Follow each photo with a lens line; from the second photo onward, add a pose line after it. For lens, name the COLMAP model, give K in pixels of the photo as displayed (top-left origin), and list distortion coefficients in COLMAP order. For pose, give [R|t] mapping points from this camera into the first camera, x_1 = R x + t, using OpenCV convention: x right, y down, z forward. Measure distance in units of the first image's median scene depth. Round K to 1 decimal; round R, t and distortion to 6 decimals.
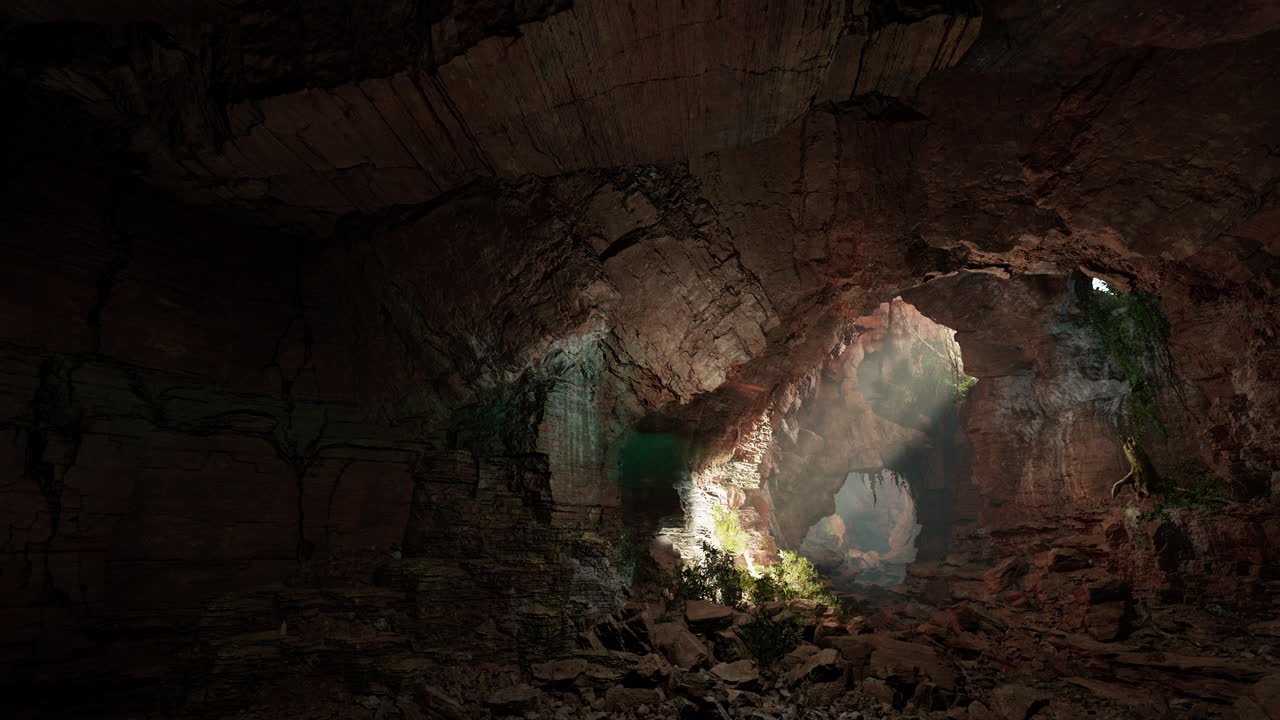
lens RADIAL K [[585.9, 0, 640.0], [0, 585.9, 360.0], [0, 0, 1]] dist [-0.000077, 0.000036]
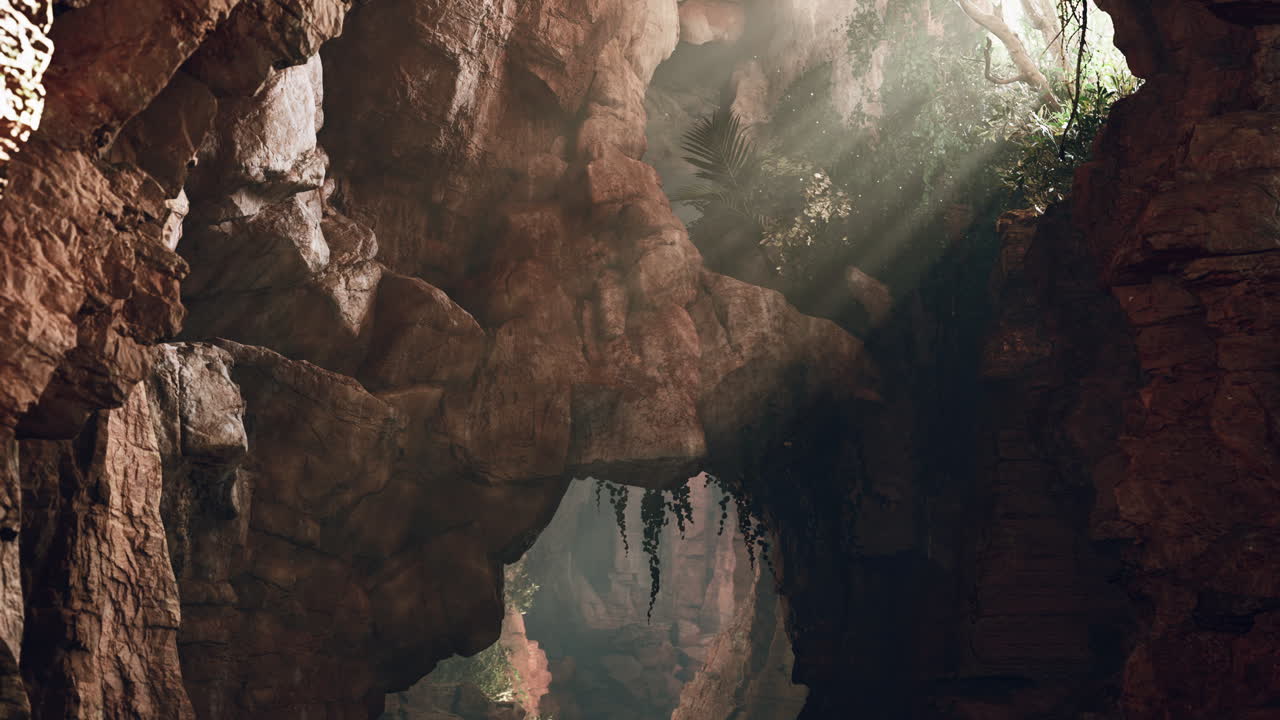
lens RADIAL K [[1434.2, 0, 640.0], [0, 1434.2, 360.0], [0, 0, 1]] dist [-0.000878, 0.002511]
pose [[0.929411, 0.082936, 0.359607, 0.320782], [-0.109270, 0.992572, 0.053494, 0.211713], [-0.352499, -0.089012, 0.931569, 0.854103]]
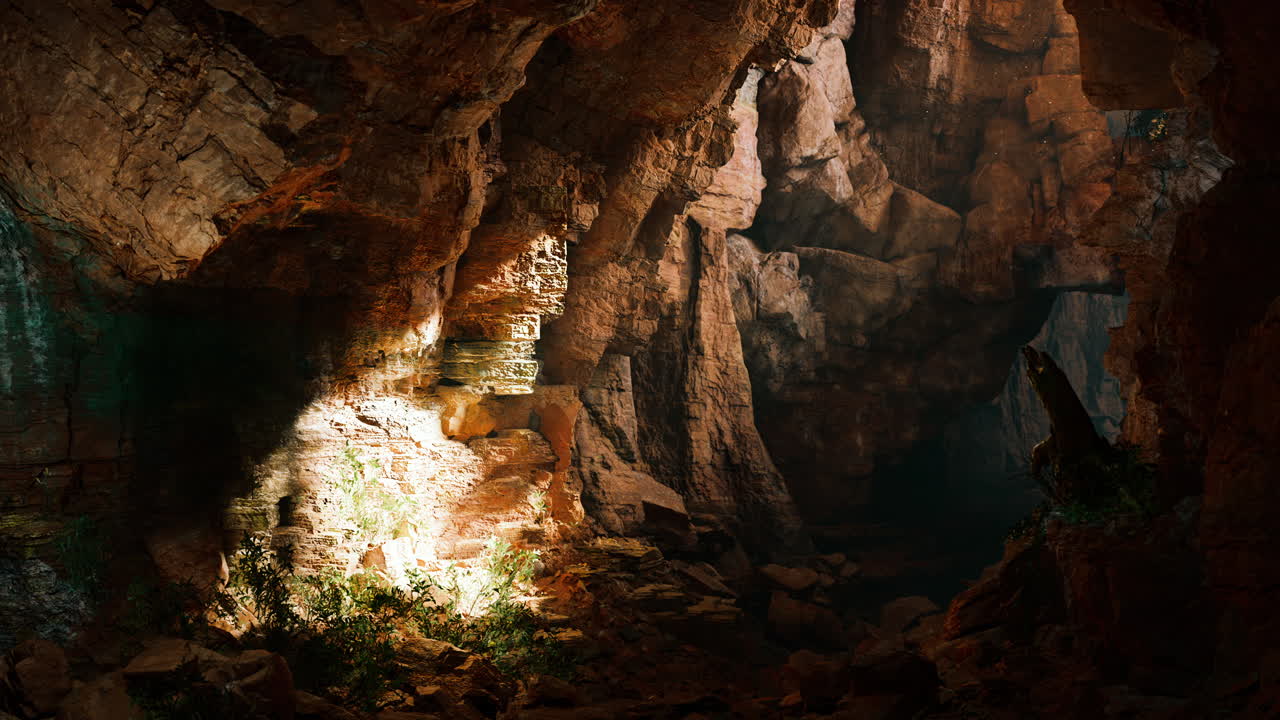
lens RADIAL K [[1802.7, 0, 640.0], [0, 1802.7, 360.0], [0, 0, 1]] dist [0.002351, -0.019266]
pose [[0.940713, 0.008878, -0.339086, 0.989939], [0.100576, 0.947404, 0.303827, -0.293593], [0.323949, -0.319918, 0.890342, -0.286282]]
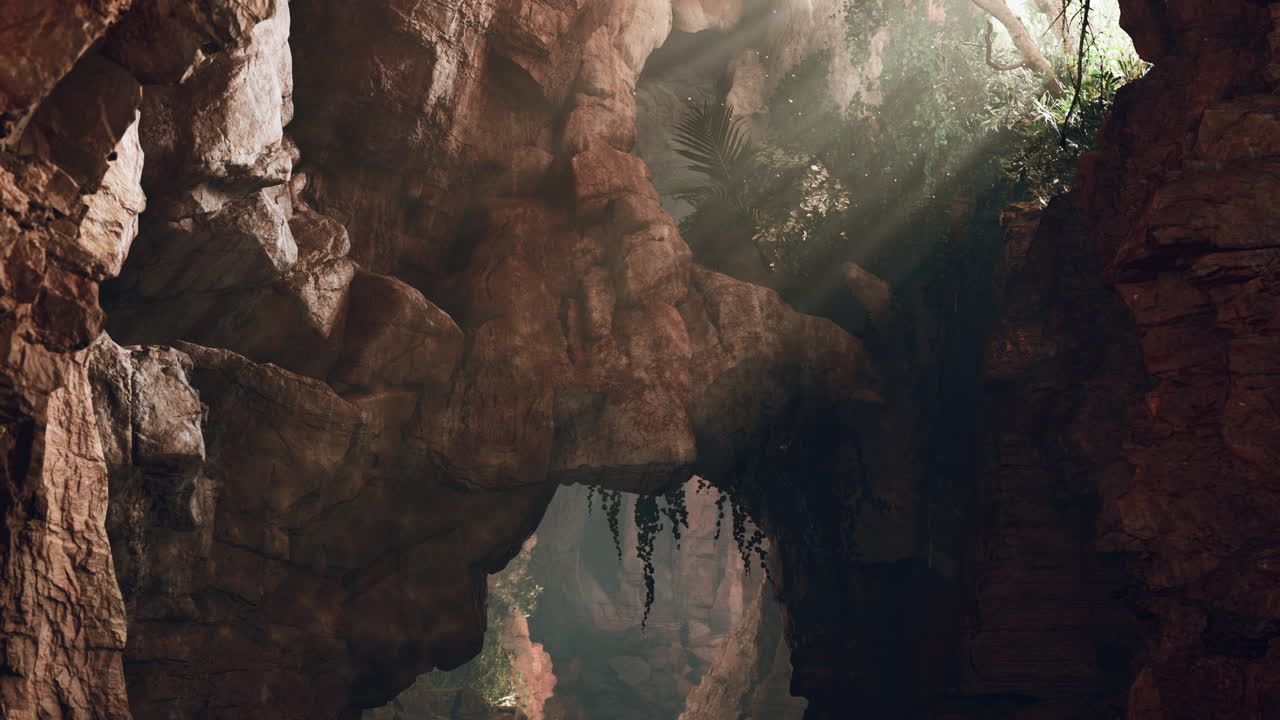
lens RADIAL K [[1434.2, 0, 640.0], [0, 1434.2, 360.0], [0, 0, 1]] dist [-0.000878, 0.002511]
pose [[0.934369, 0.078871, 0.347468, 0.360027], [-0.105480, 0.992710, 0.058311, 0.207240], [-0.340336, -0.091135, 0.935877, 0.890171]]
